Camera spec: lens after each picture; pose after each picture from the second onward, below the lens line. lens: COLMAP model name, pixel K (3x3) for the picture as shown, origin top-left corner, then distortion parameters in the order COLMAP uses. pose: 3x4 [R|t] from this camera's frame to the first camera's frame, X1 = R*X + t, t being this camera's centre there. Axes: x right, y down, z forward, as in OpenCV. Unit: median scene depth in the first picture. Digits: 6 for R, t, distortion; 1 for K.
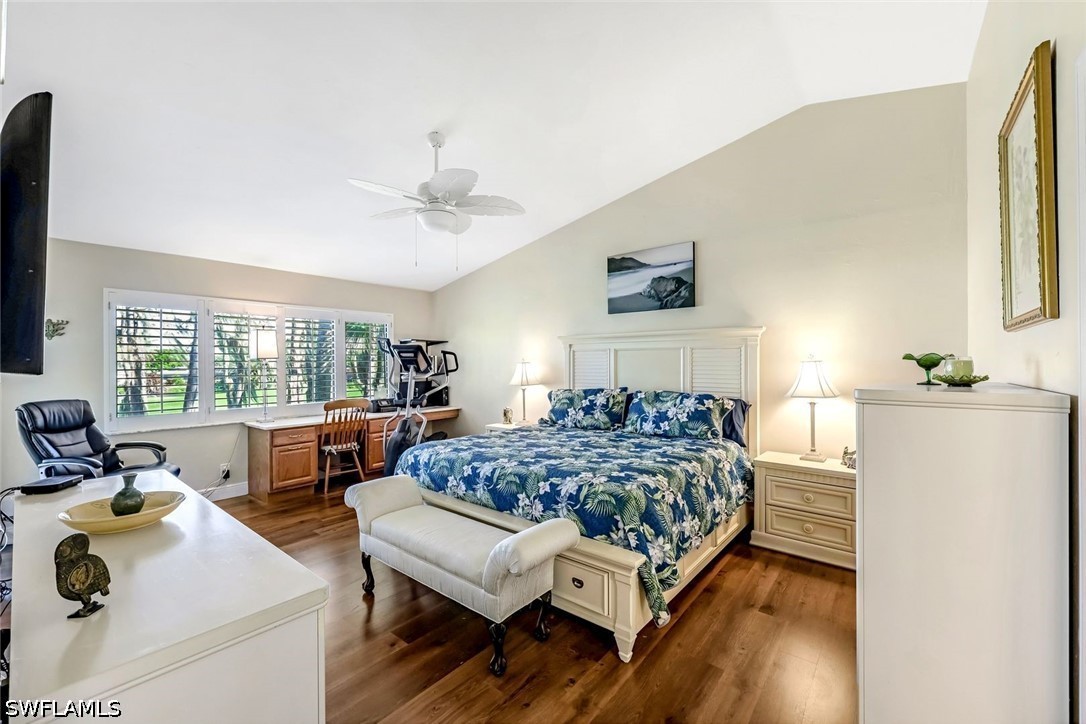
lens RADIAL K [[442.9, 0, 540.4], [0, 442.9, 363.9], [0, 0, 1]] dist [-0.000508, -0.000035]
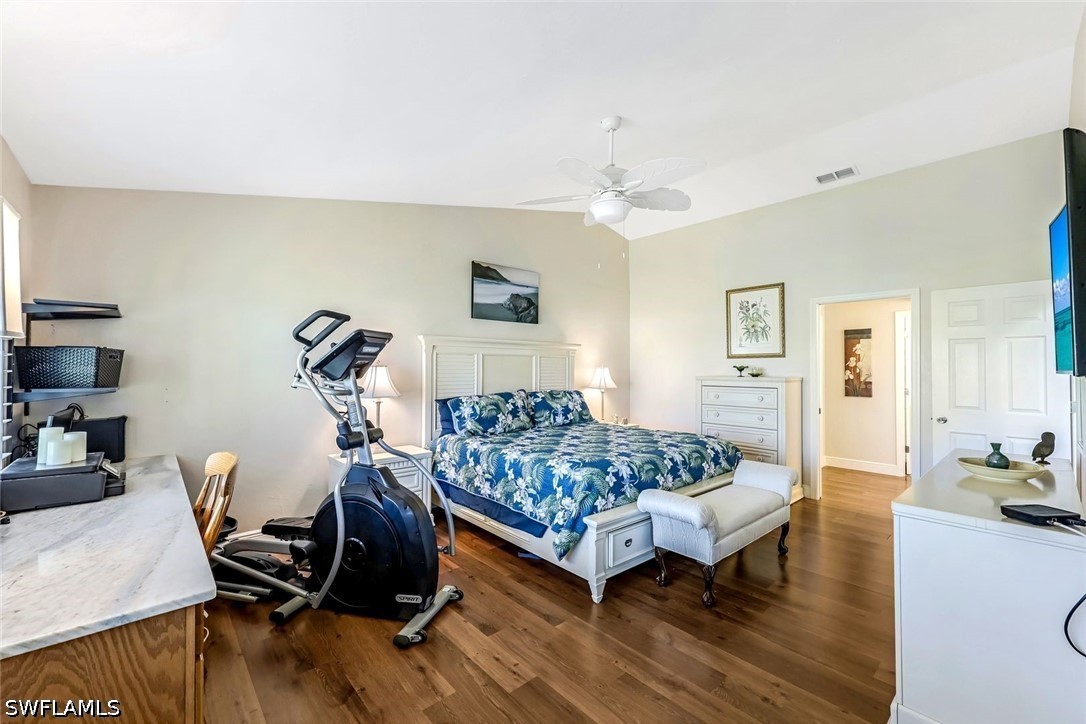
lens RADIAL K [[442.9, 0, 540.4], [0, 442.9, 363.9], [0, 0, 1]] dist [-0.000508, -0.000035]
pose [[0.156782, 0.017295, 0.987482, -1.027234], [-0.001630, 0.999850, -0.017253, 0.008959], [-0.987632, 0.001095, 0.156786, 0.892462]]
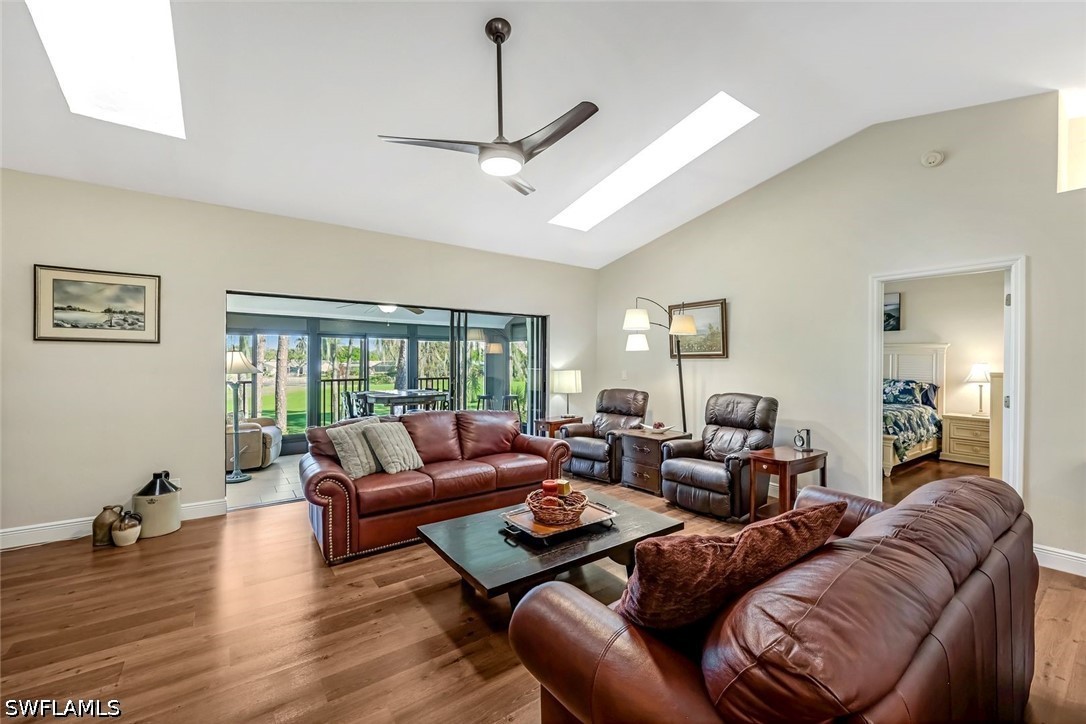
lens RADIAL K [[437.3, 0, 537.7], [0, 437.3, 361.7], [0, 0, 1]] dist [0.000735, -0.000062]
pose [[0.965051, 0.013142, -0.261734, -0.636804], [-0.012324, 0.999913, 0.004766, 0.001662], [0.261774, -0.001374, 0.965128, -1.143493]]
